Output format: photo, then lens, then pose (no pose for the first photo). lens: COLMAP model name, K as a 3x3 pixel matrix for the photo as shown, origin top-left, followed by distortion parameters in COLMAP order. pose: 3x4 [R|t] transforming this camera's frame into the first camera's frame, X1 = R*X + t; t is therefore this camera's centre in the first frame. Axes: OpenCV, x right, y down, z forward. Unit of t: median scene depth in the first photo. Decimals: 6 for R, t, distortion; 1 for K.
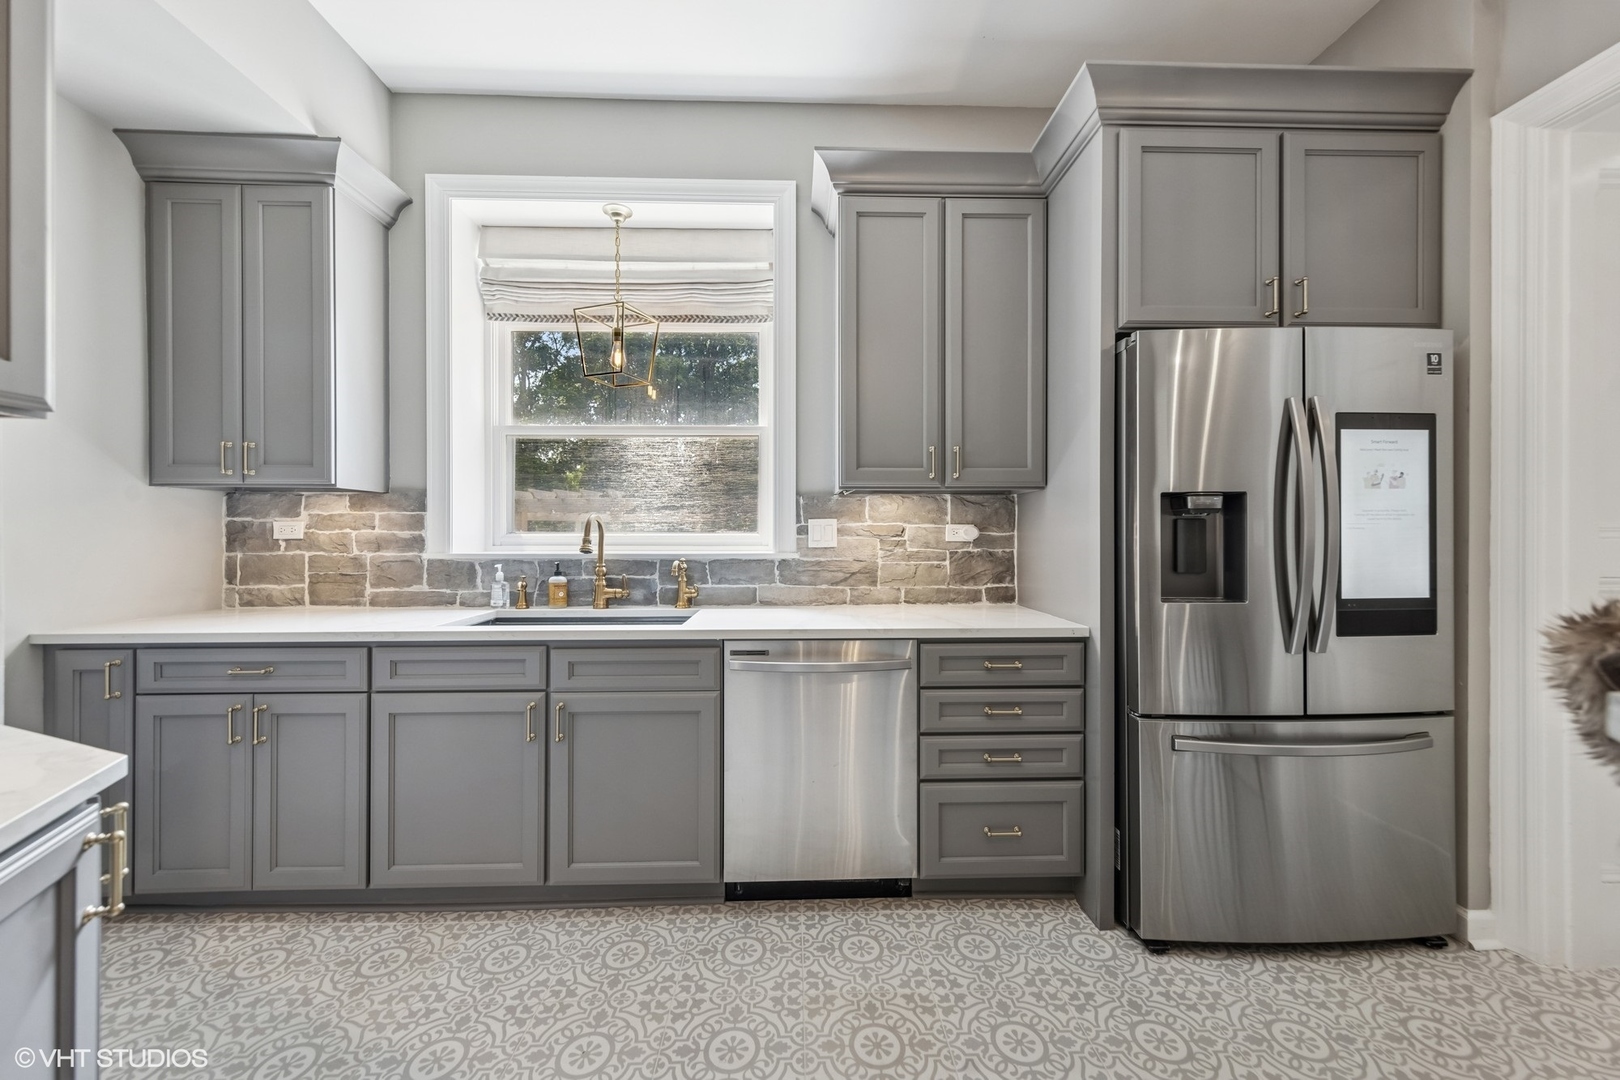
lens RADIAL K [[621.6, 0, 818.1], [0, 621.6, 534.1], [0, 0, 1]] dist [0.008846, -0.000123]
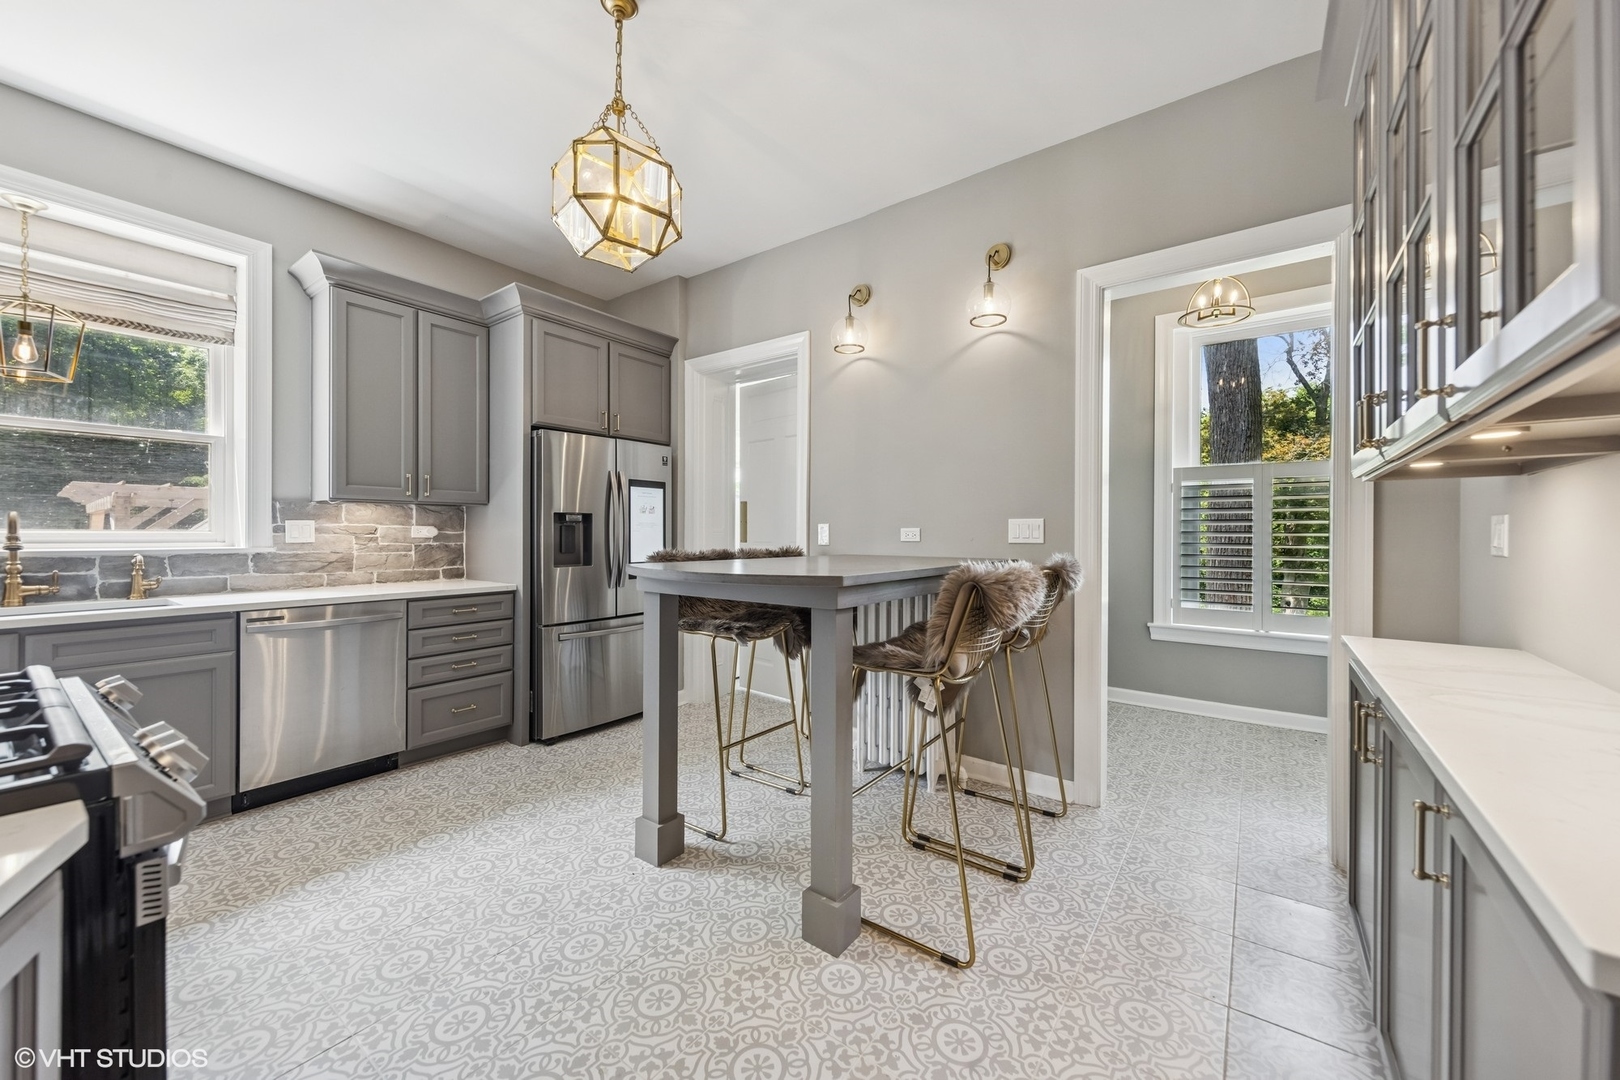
lens RADIAL K [[606.5, 0, 814.4], [0, 606.5, 535.1], [0, 0, 1]] dist [0.000464, -0.000233]
pose [[0.630440, -0.000392, 0.776238, -0.372738], [-0.004410, 0.999982, 0.004087, -0.004839], [-0.776225, -0.006000, 0.630427, -0.754148]]
